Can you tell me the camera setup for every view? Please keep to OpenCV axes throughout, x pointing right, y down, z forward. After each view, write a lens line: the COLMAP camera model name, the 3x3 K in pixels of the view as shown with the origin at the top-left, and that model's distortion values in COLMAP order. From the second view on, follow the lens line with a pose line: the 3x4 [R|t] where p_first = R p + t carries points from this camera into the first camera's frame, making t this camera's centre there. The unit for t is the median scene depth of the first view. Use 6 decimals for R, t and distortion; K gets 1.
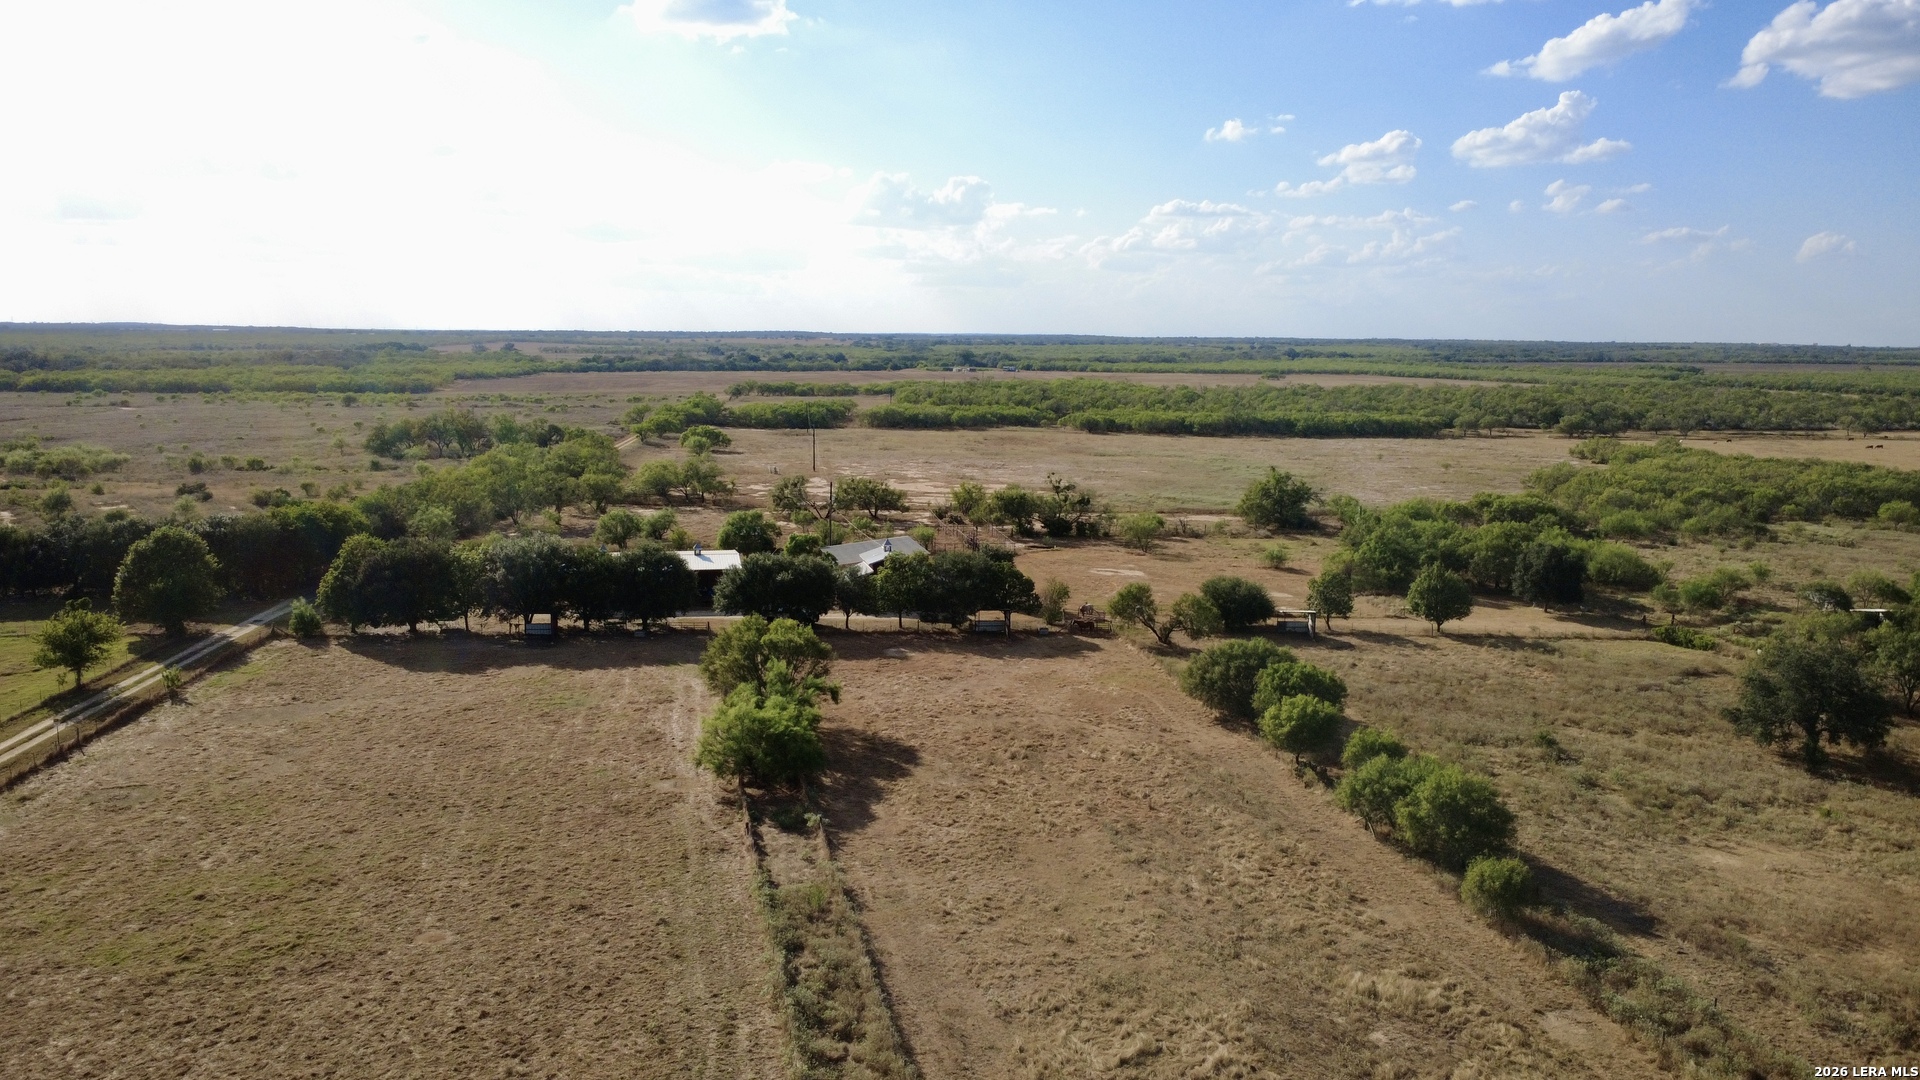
lens RADIAL K [[1389.5, 0, 960.0], [0, 1389.5, 540.0], [0, 0, 1]] dist [-0.006012, 0.011783]
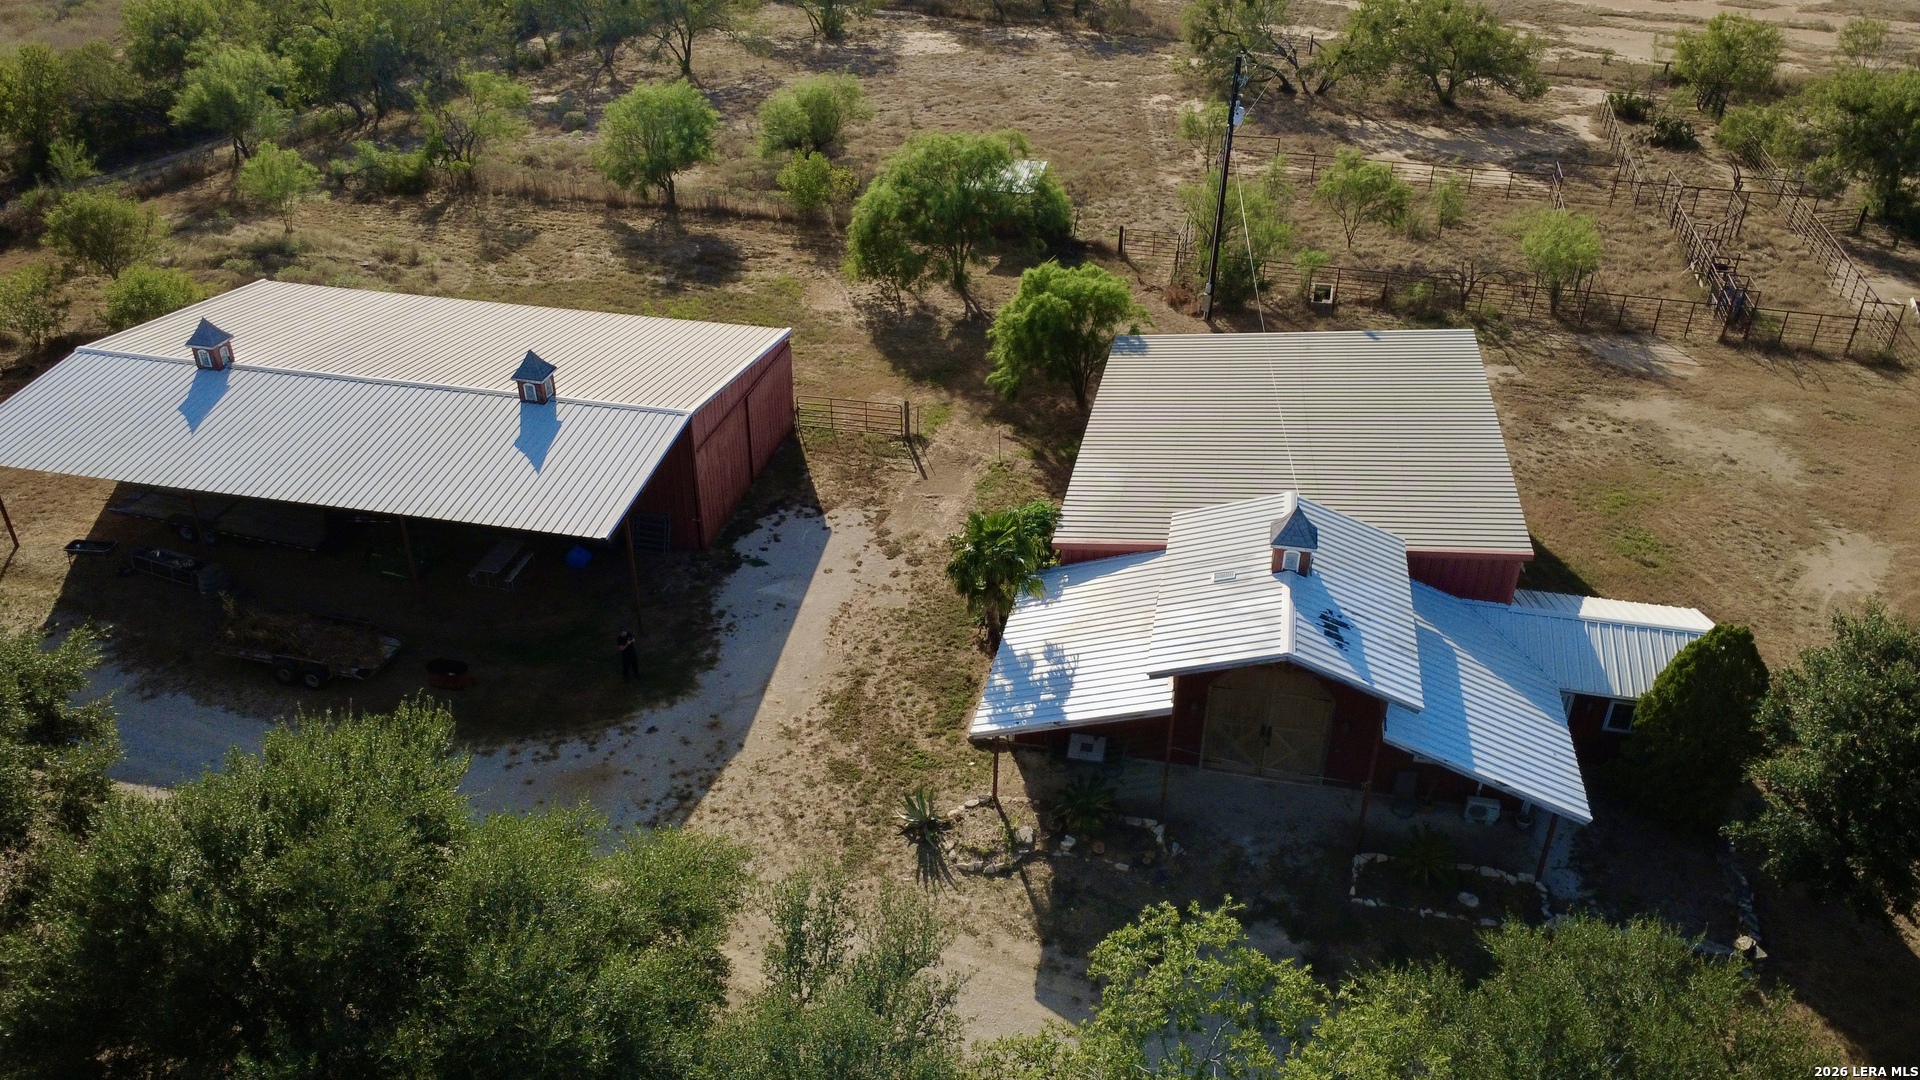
lens RADIAL K [[1389.5, 0, 960.0], [0, 1389.5, 540.0], [0, 0, 1]] dist [-0.006012, 0.011783]
pose [[0.905918, 0.209881, -0.367780, -0.033658], [-0.053481, 0.918282, 0.392299, -0.102787], [0.420062, -0.335722, 0.843113, 1.221368]]
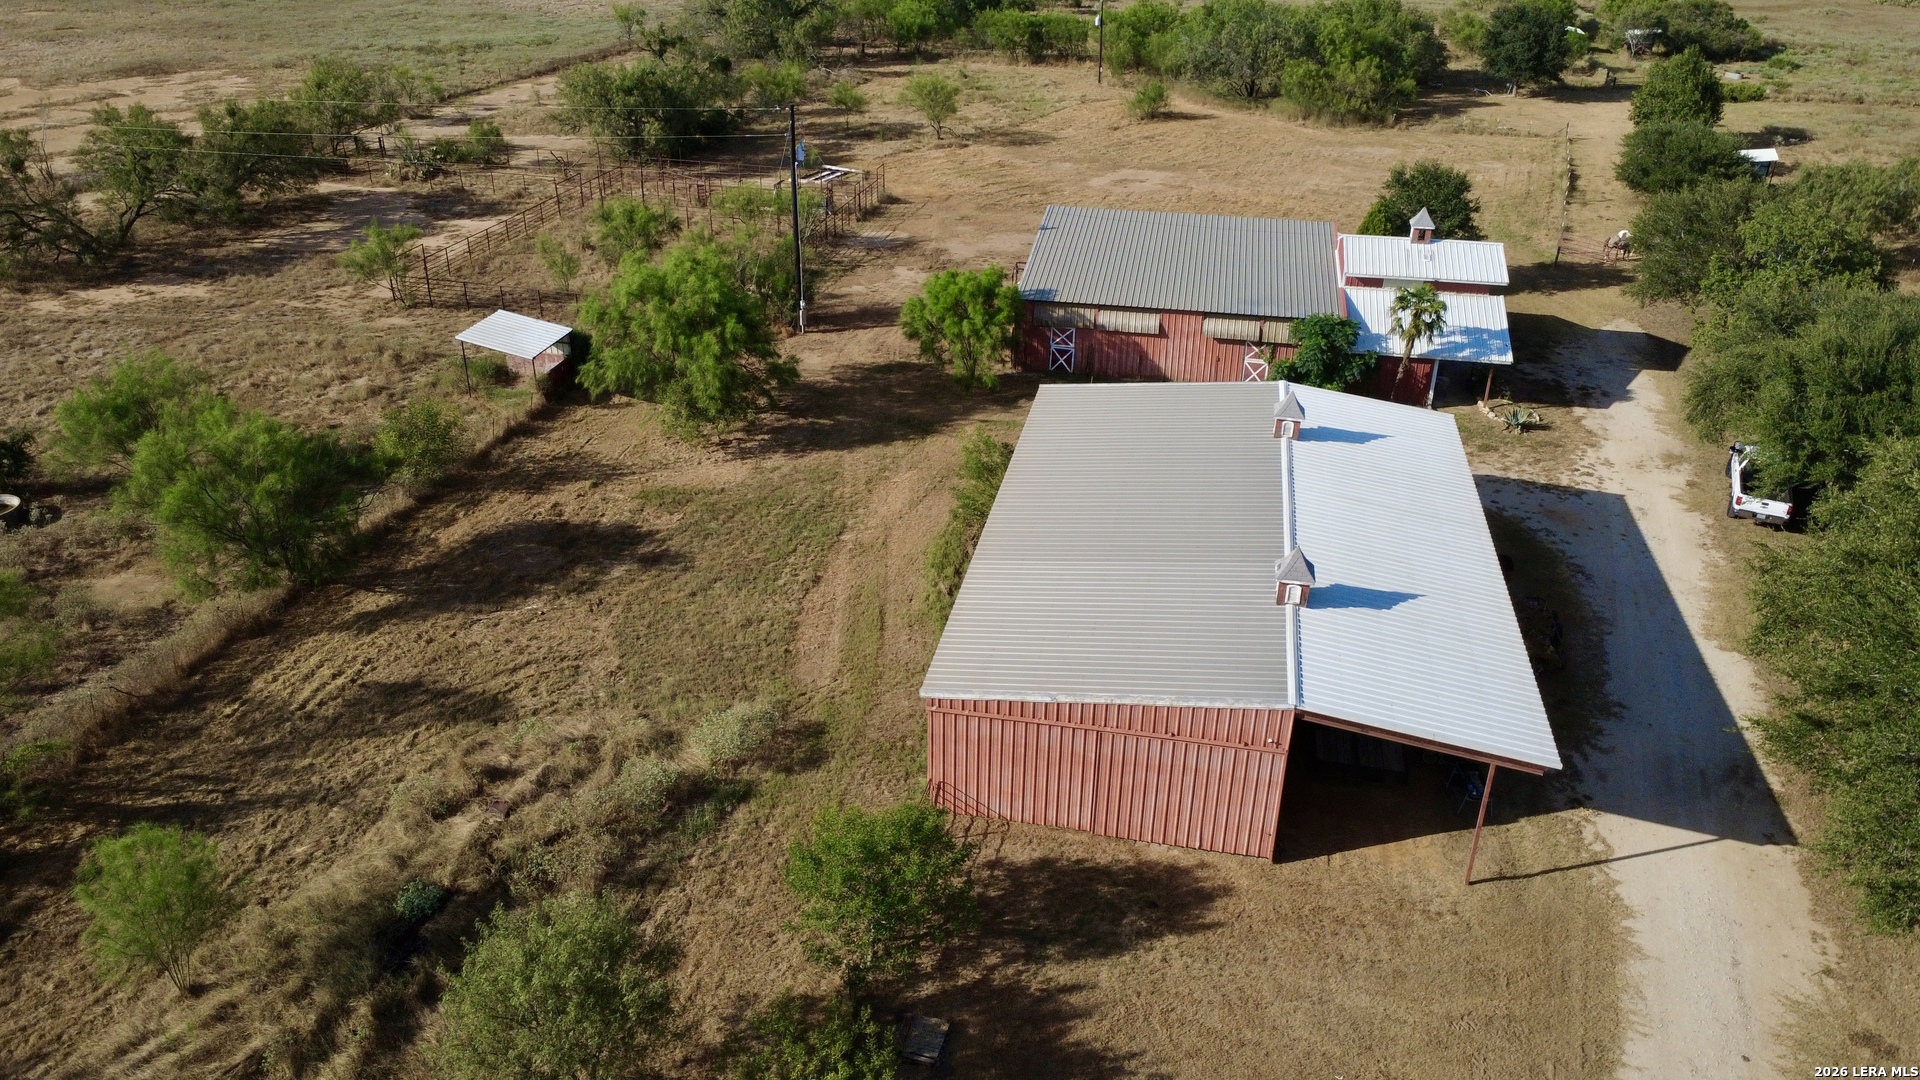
lens RADIAL K [[1387.1, 0, 960.0], [0, 1387.1, 540.0], [0, 0, 1]] dist [-0.002710, 0.006388]
pose [[0.396269, -0.437134, 0.807394, -0.678807], [0.122641, 0.896706, 0.425297, -0.147528], [-0.909906, -0.069513, 0.408948, 1.420717]]
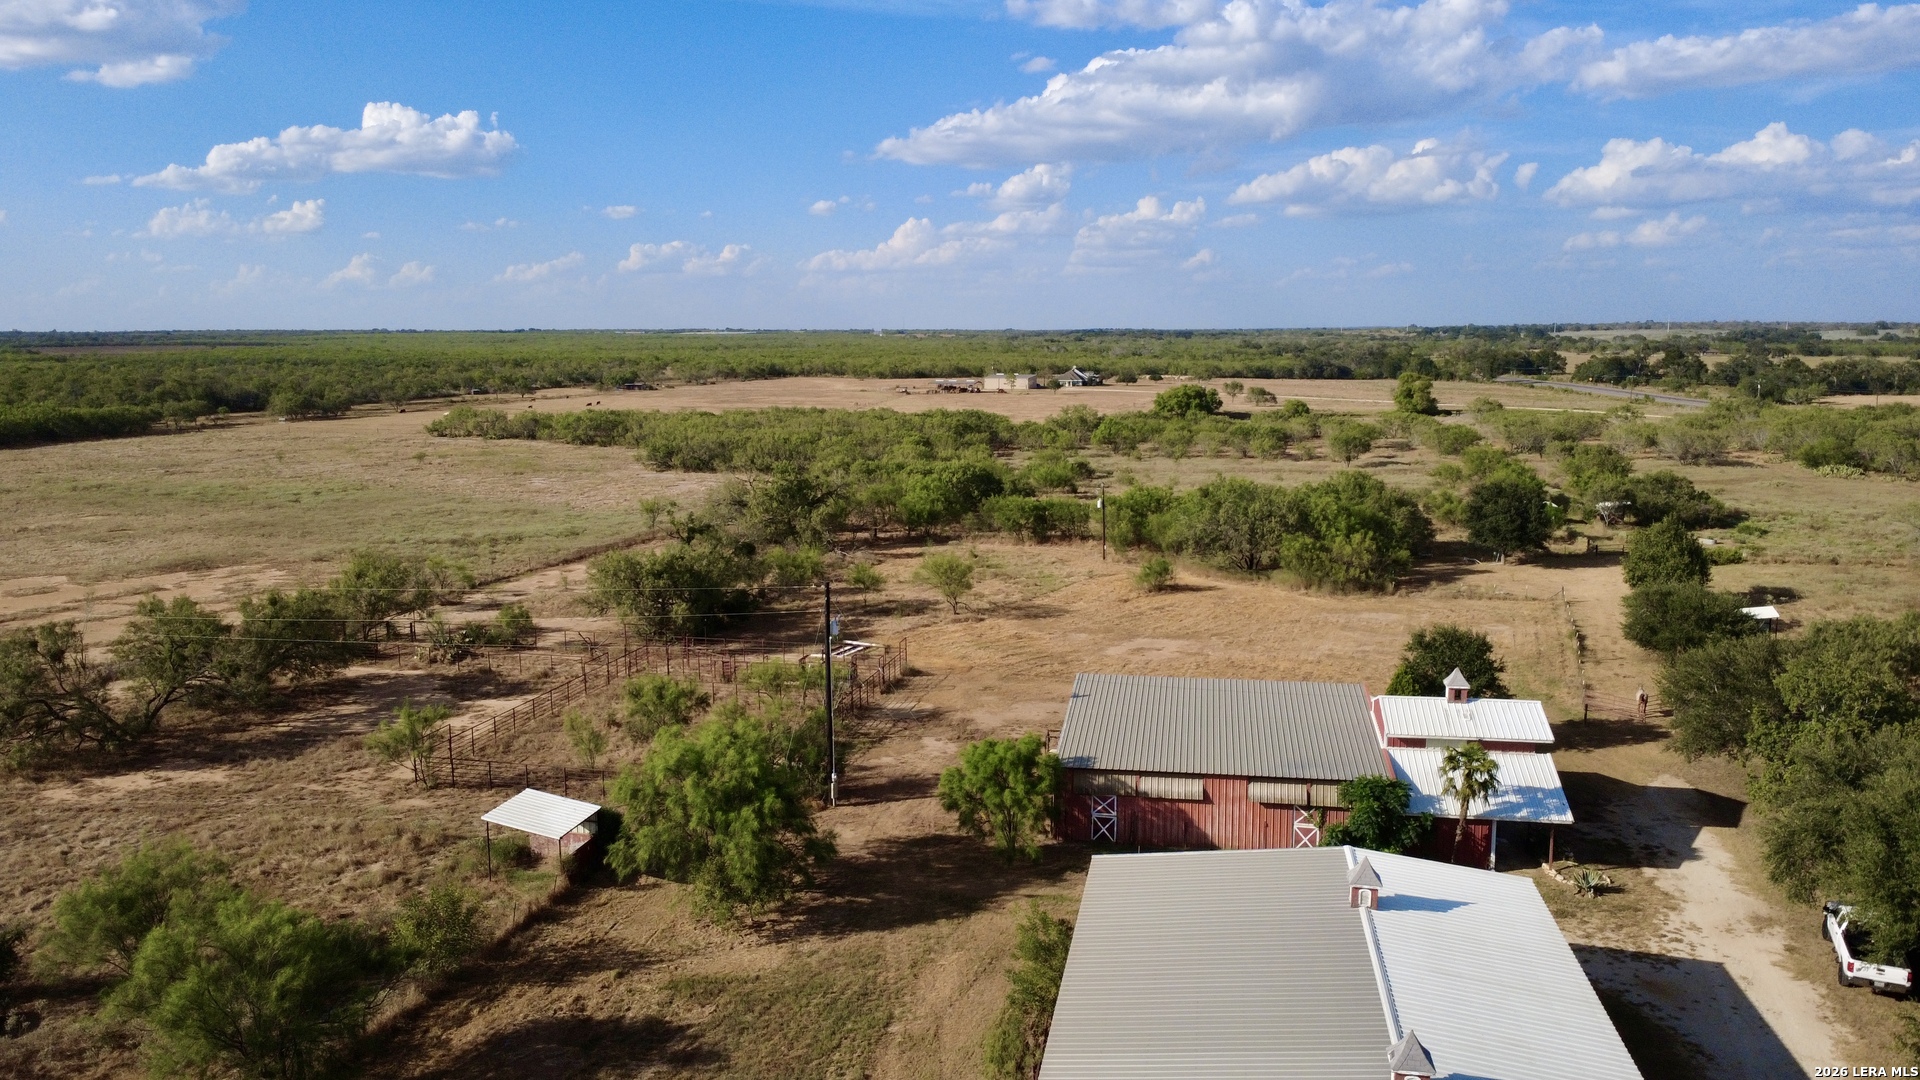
lens RADIAL K [[1389.5, 0, 960.0], [0, 1389.5, 540.0], [0, 0, 1]] dist [-0.006012, 0.011783]
pose [[0.388082, -0.154012, 0.908665, -0.675763], [0.141210, 0.984233, 0.106511, -0.146227], [-0.910743, 0.086978, 0.403711, 1.440441]]
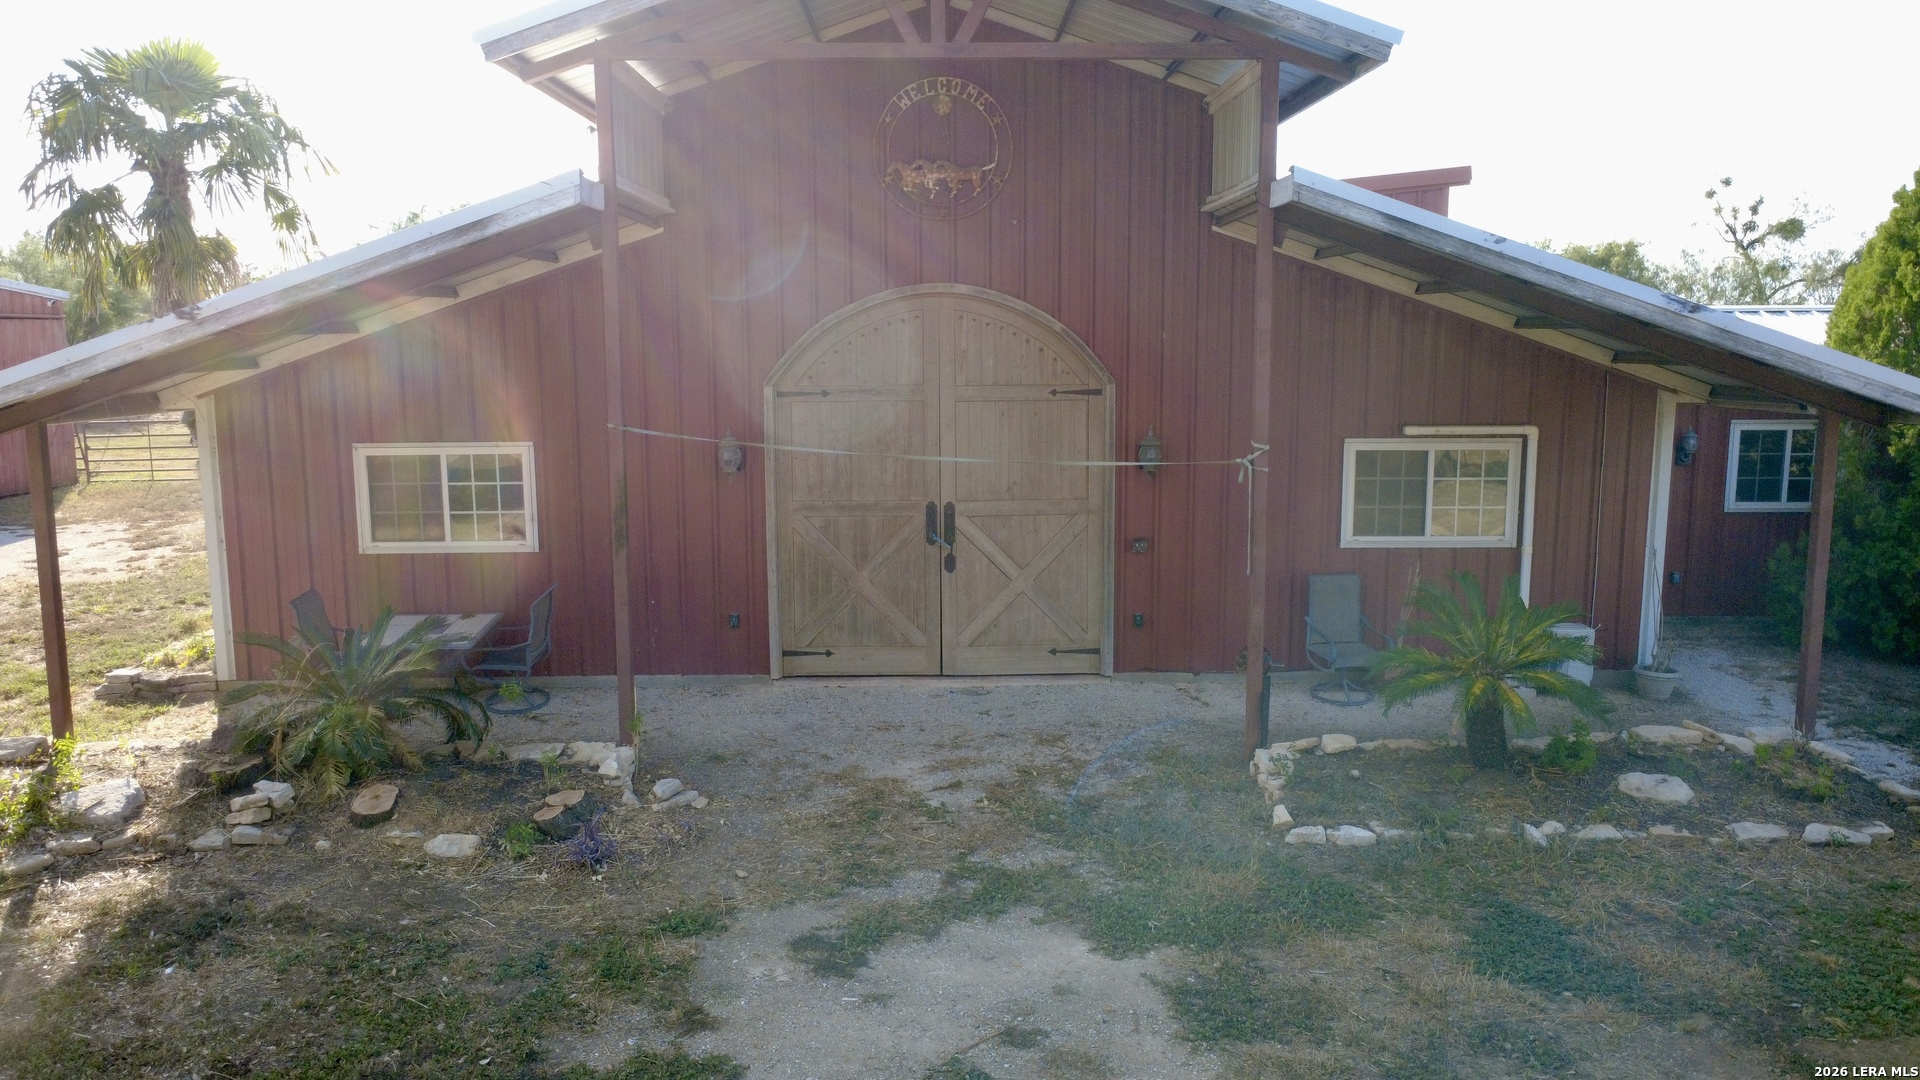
lens RADIAL K [[1389.5, 0, 960.0], [0, 1389.5, 540.0], [0, 0, 1]] dist [-0.006012, 0.011783]
pose [[0.977812, 0.013450, -0.209050, -0.051581], [-0.012484, 0.999904, 0.005940, 0.051197], [0.209110, -0.003198, 0.977887, 1.384672]]
